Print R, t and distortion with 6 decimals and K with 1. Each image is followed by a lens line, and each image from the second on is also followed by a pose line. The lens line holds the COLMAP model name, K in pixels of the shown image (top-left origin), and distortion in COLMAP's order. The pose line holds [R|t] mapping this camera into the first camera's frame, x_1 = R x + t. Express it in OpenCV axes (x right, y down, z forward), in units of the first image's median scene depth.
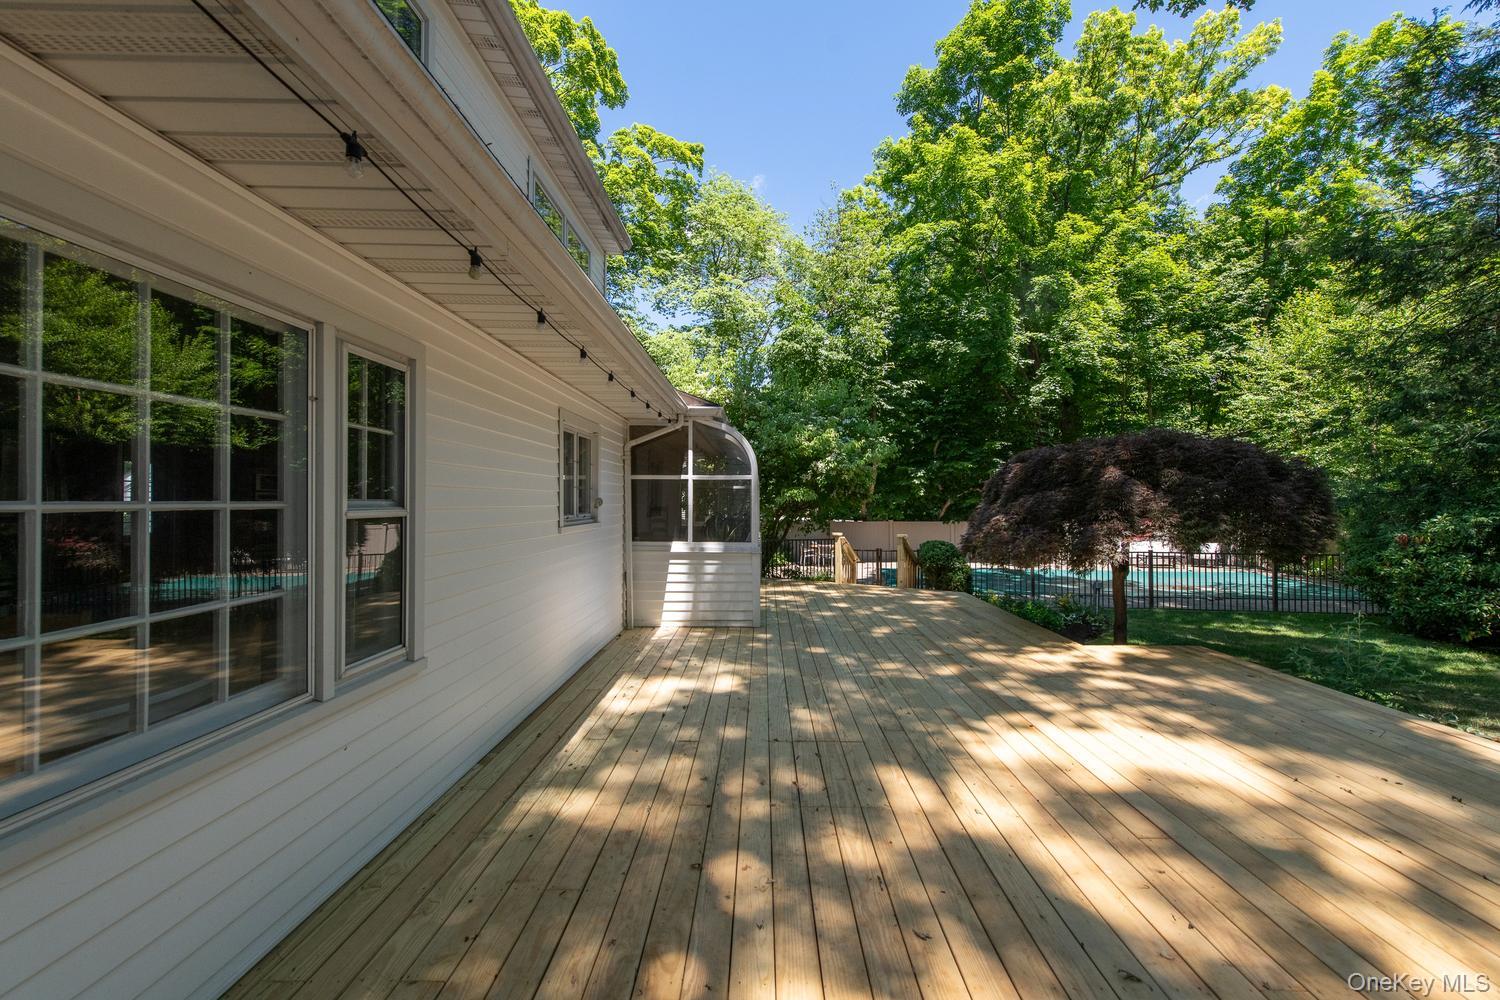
lens RADIAL K [[587.2, 0, 748.7], [0, 587.2, 500.3], [0, 0, 1]] dist [-0.001123, -0.000268]
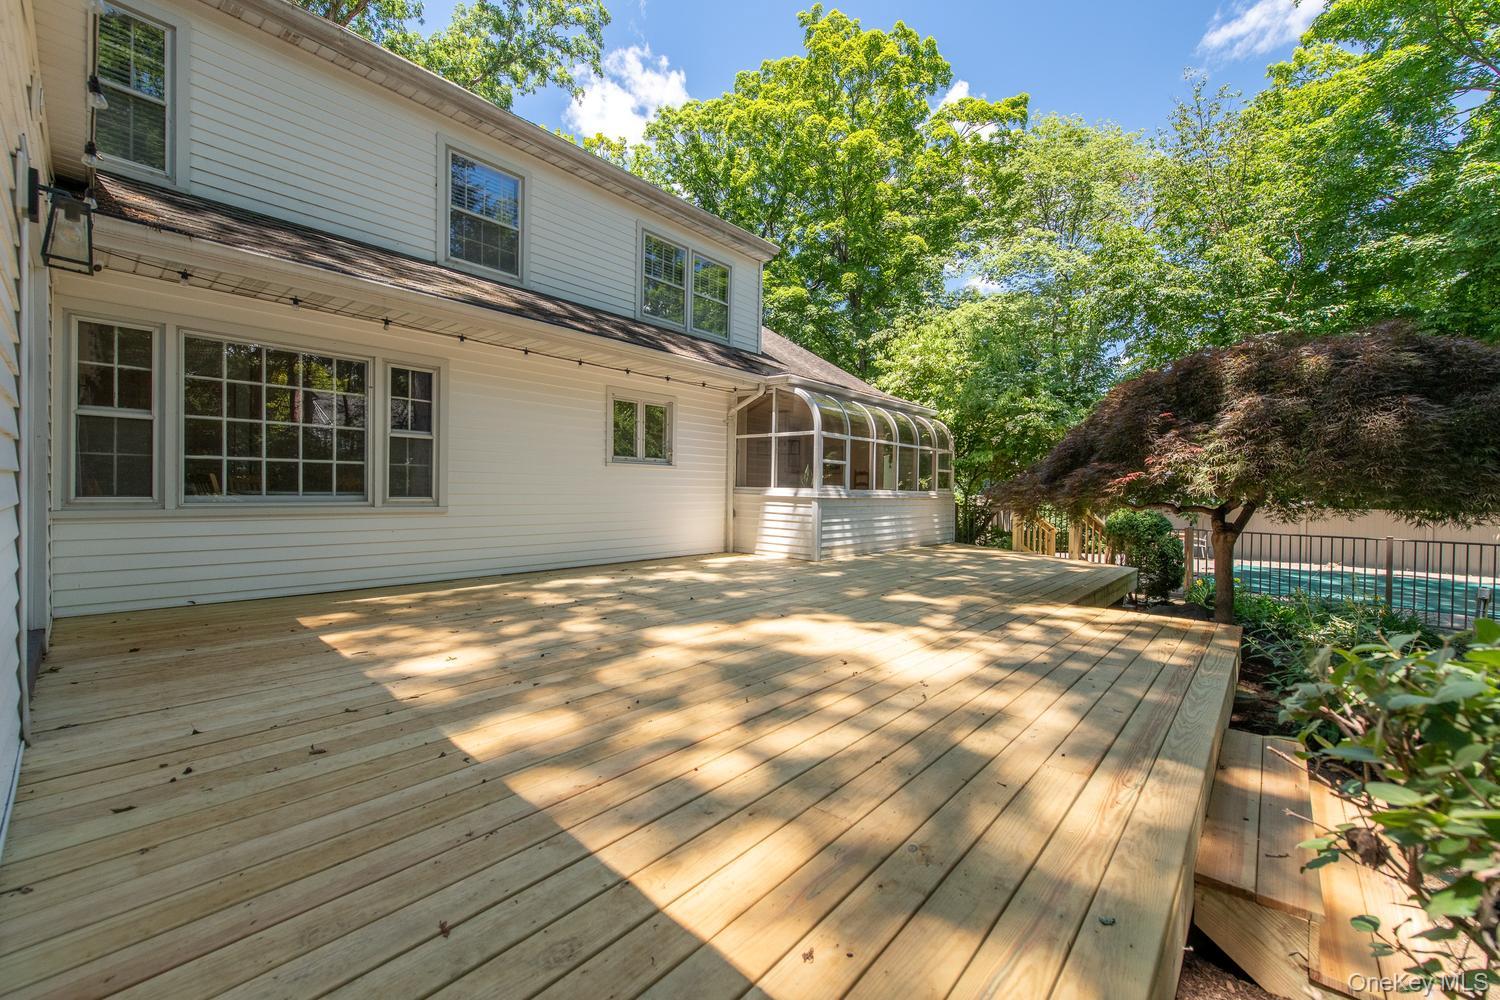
lens RADIAL K [[587.2, 0, 759.8], [0, 587.2, 499.5], [0, 0, 1]] dist [-0.001123, -0.000268]
pose [[0.781067, 0.011586, -0.624339, 0.648845], [-0.001613, 0.999862, 0.016537, 0.078724], [0.624445, -0.011909, 0.780978, 0.014444]]
